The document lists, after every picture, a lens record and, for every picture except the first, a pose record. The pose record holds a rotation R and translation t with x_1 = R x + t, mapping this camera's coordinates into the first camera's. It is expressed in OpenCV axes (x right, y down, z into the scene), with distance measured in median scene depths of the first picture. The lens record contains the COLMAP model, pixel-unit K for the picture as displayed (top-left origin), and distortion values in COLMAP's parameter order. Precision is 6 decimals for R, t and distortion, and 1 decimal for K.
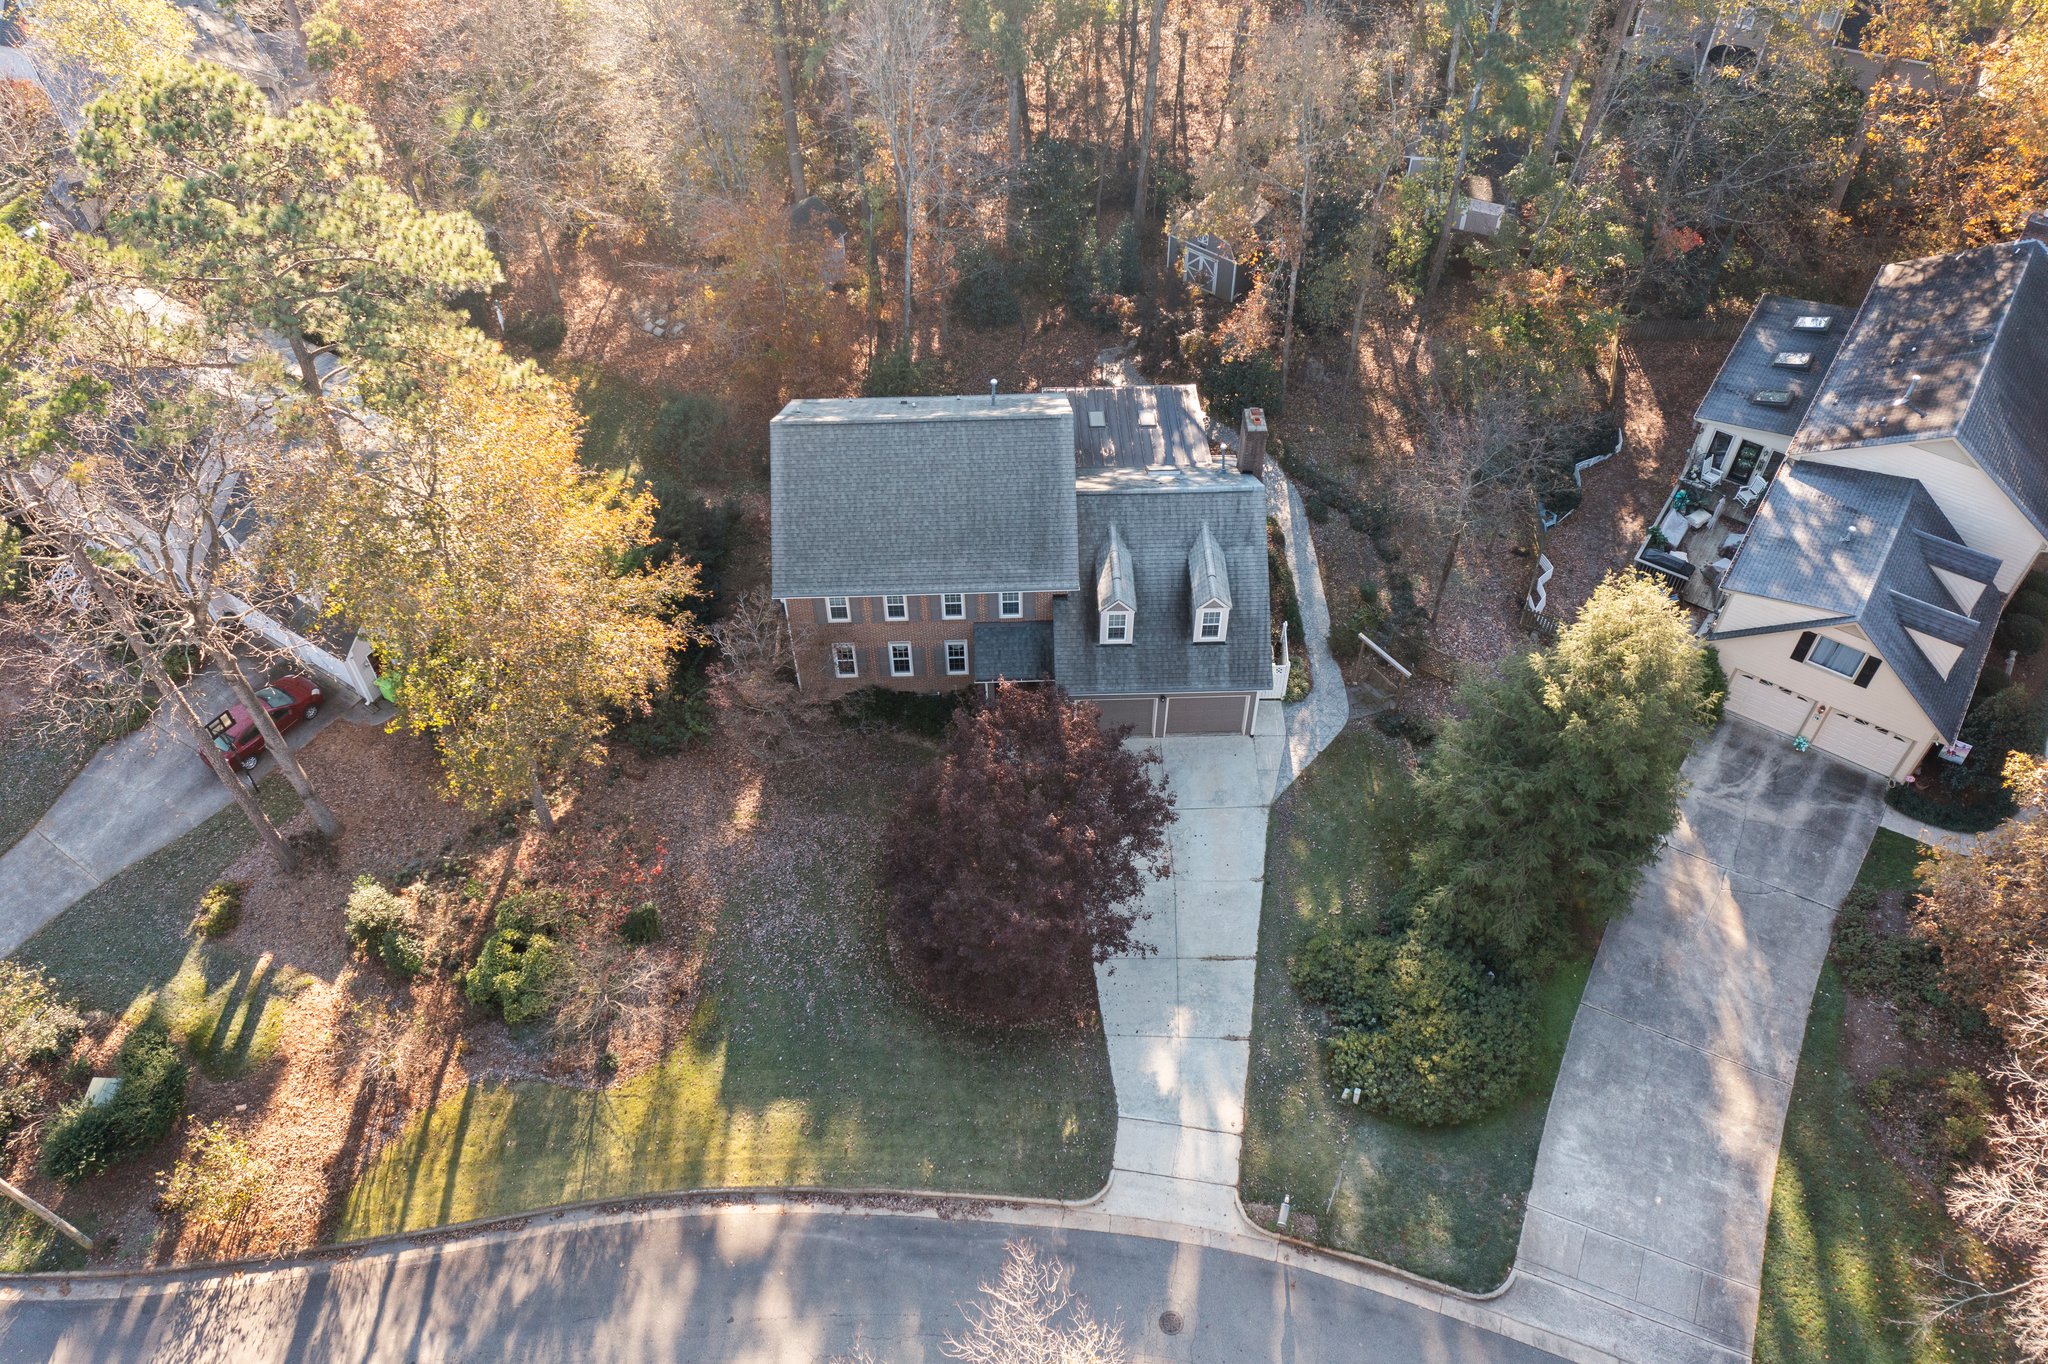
lens RADIAL K [[1634.6, 0, 1024.0], [0, 1634.6, 682.0], [0, 0, 1]] dist [-0.000304, -0.005265]
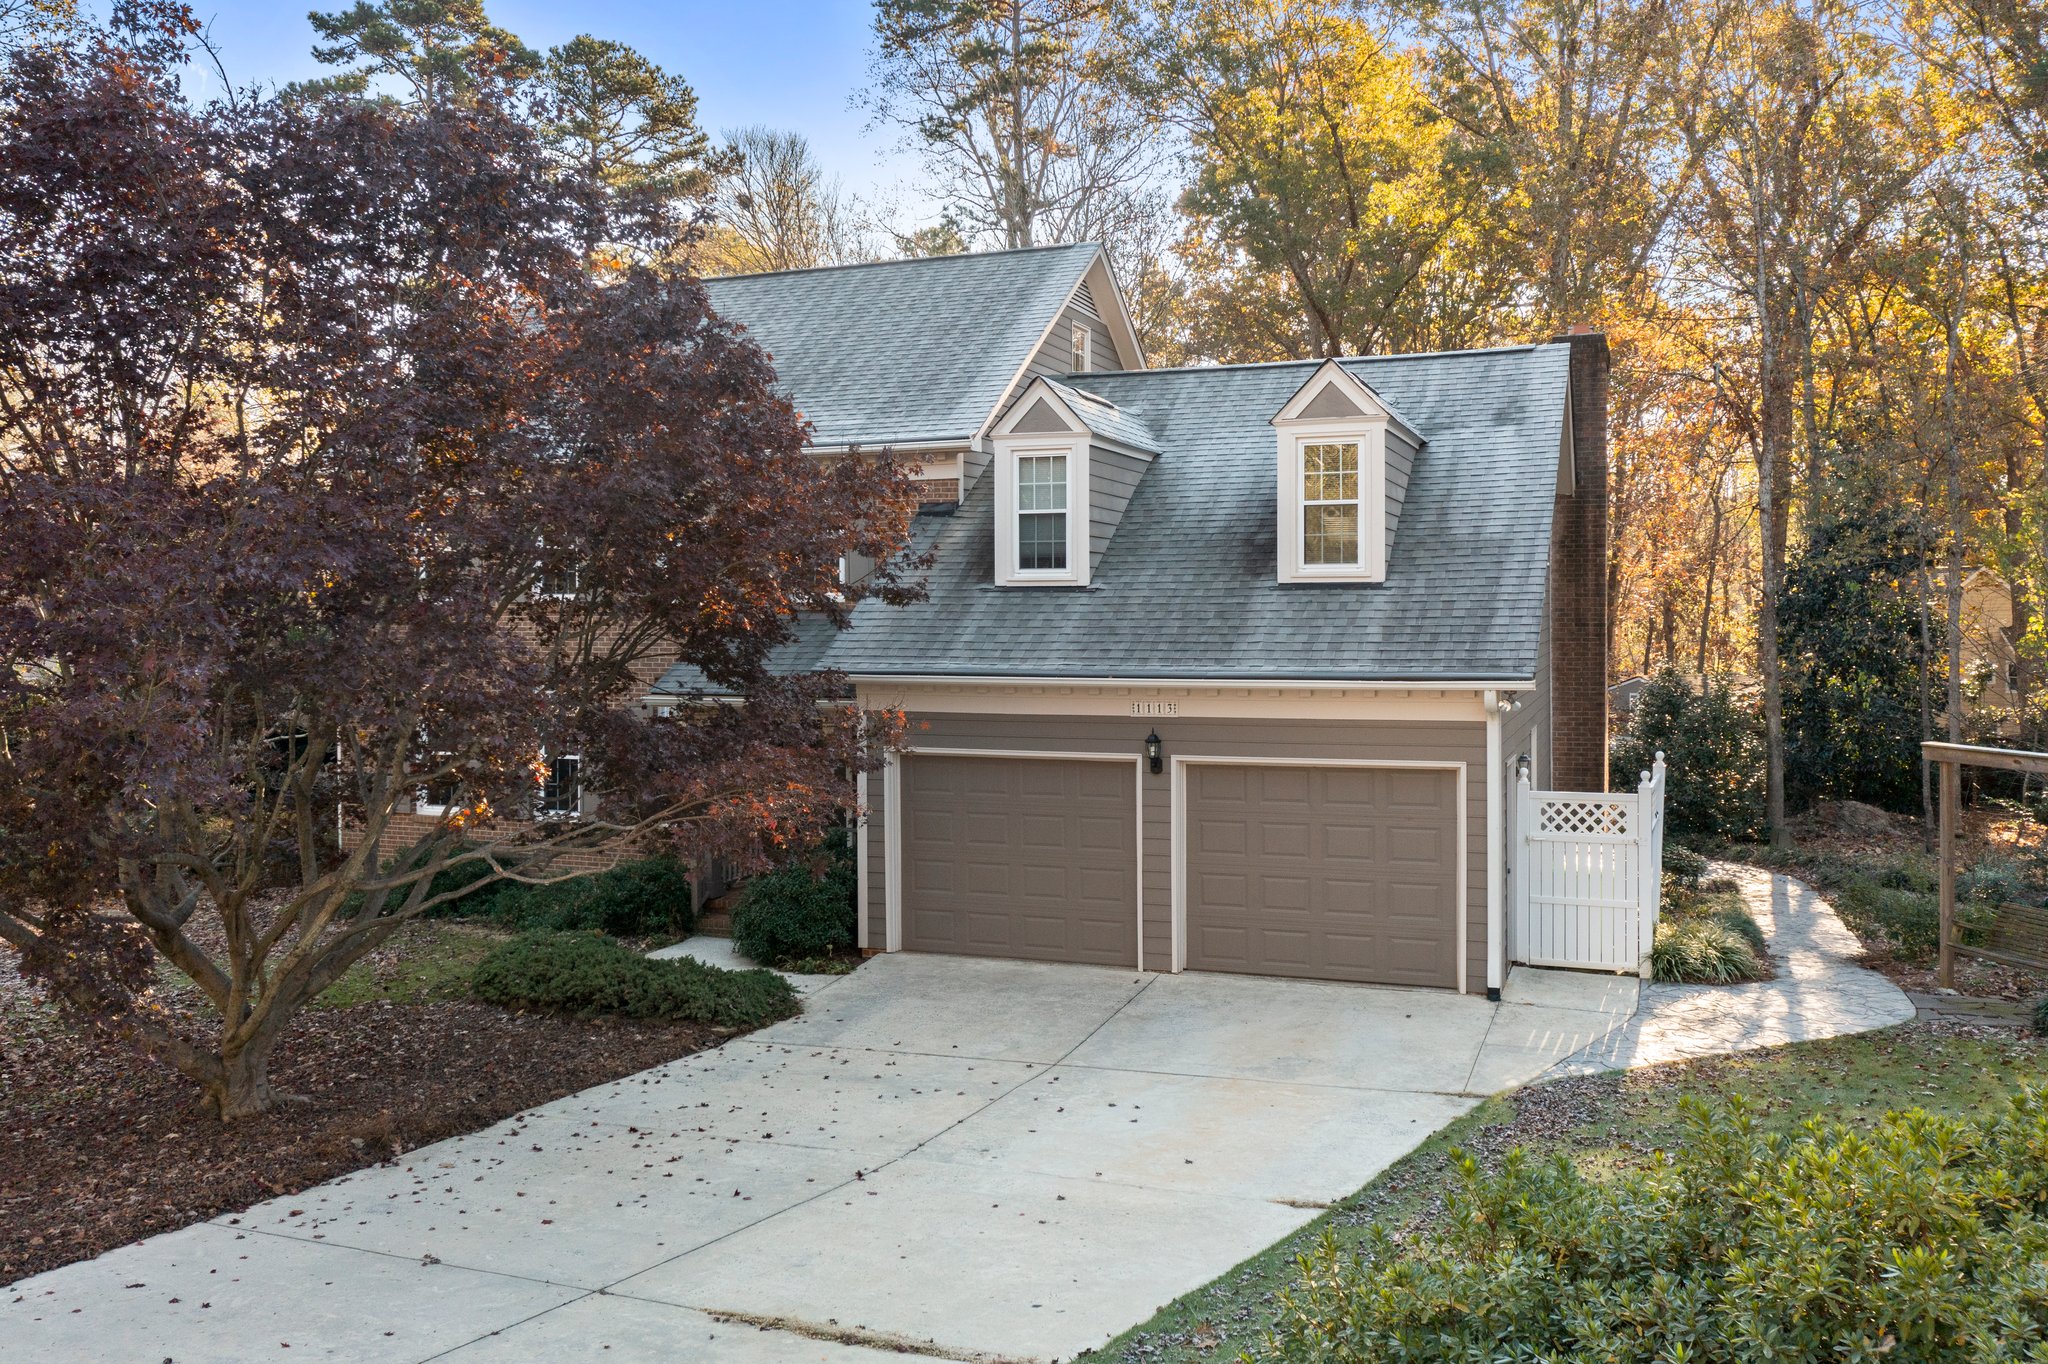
lens RADIAL K [[1634.6, 0, 1024.0], [0, 1634.6, 682.0], [0, 0, 1]] dist [-0.000304, -0.005265]
pose [[0.921481, 0.013843, -0.388176, 0.206700], [-0.295209, 0.674449, -0.676735, 0.240701], [0.252437, 0.738191, 0.625579, 0.936189]]
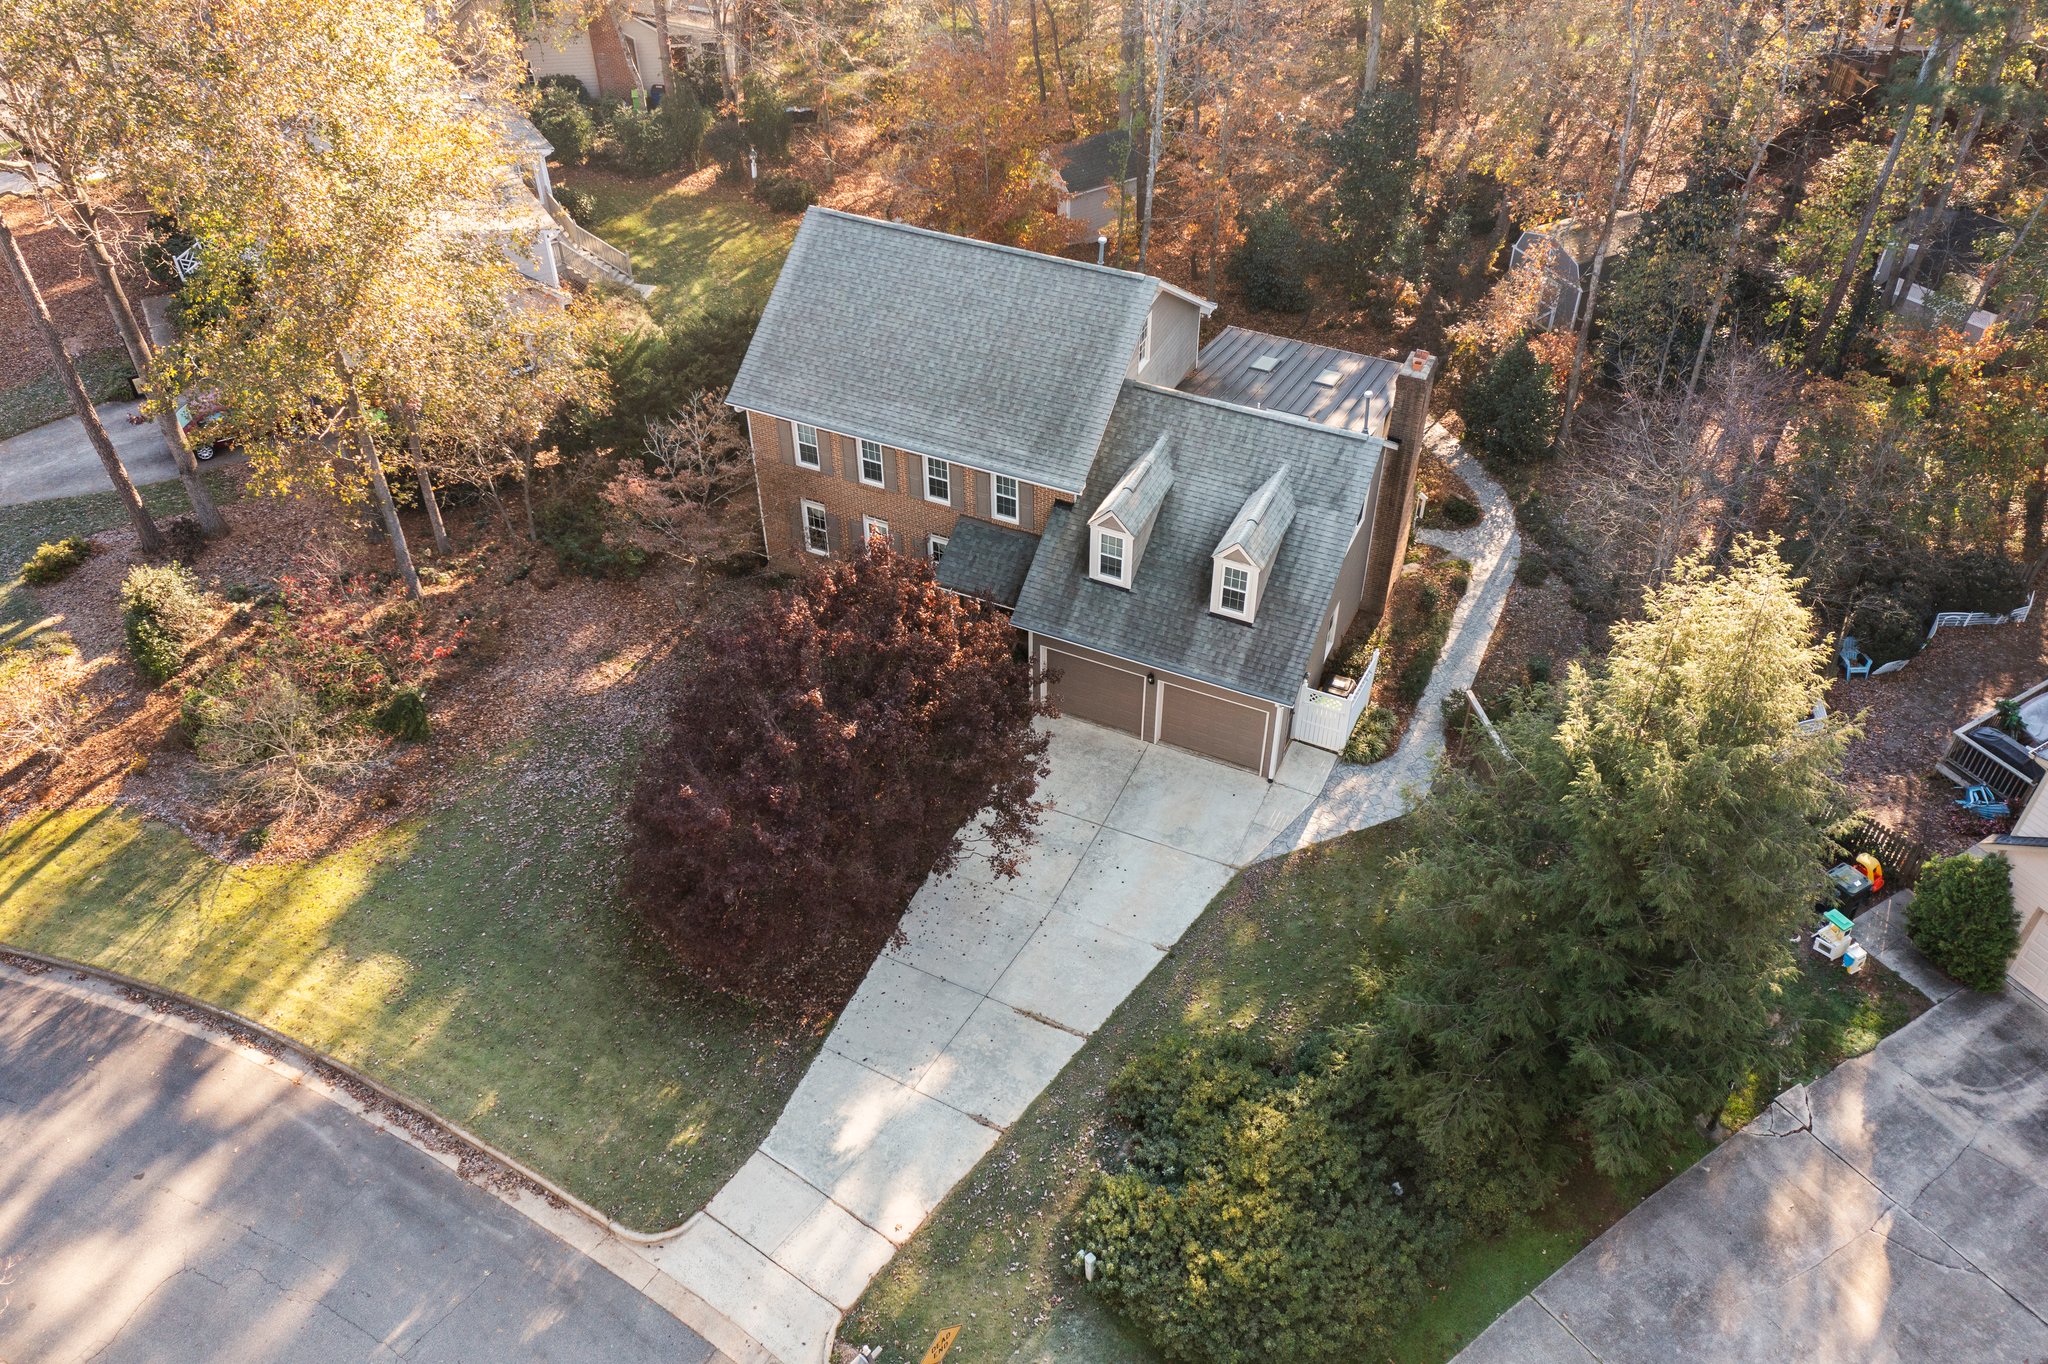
lens RADIAL K [[1634.6, 0, 1024.0], [0, 1634.6, 682.0], [0, 0, 1]] dist [-0.000304, -0.005265]
pose [[0.895847, 0.297197, -0.330350, 0.318257], [-0.338178, 0.938247, -0.072989, 0.096718], [0.288258, 0.177105, 0.941032, 0.361511]]
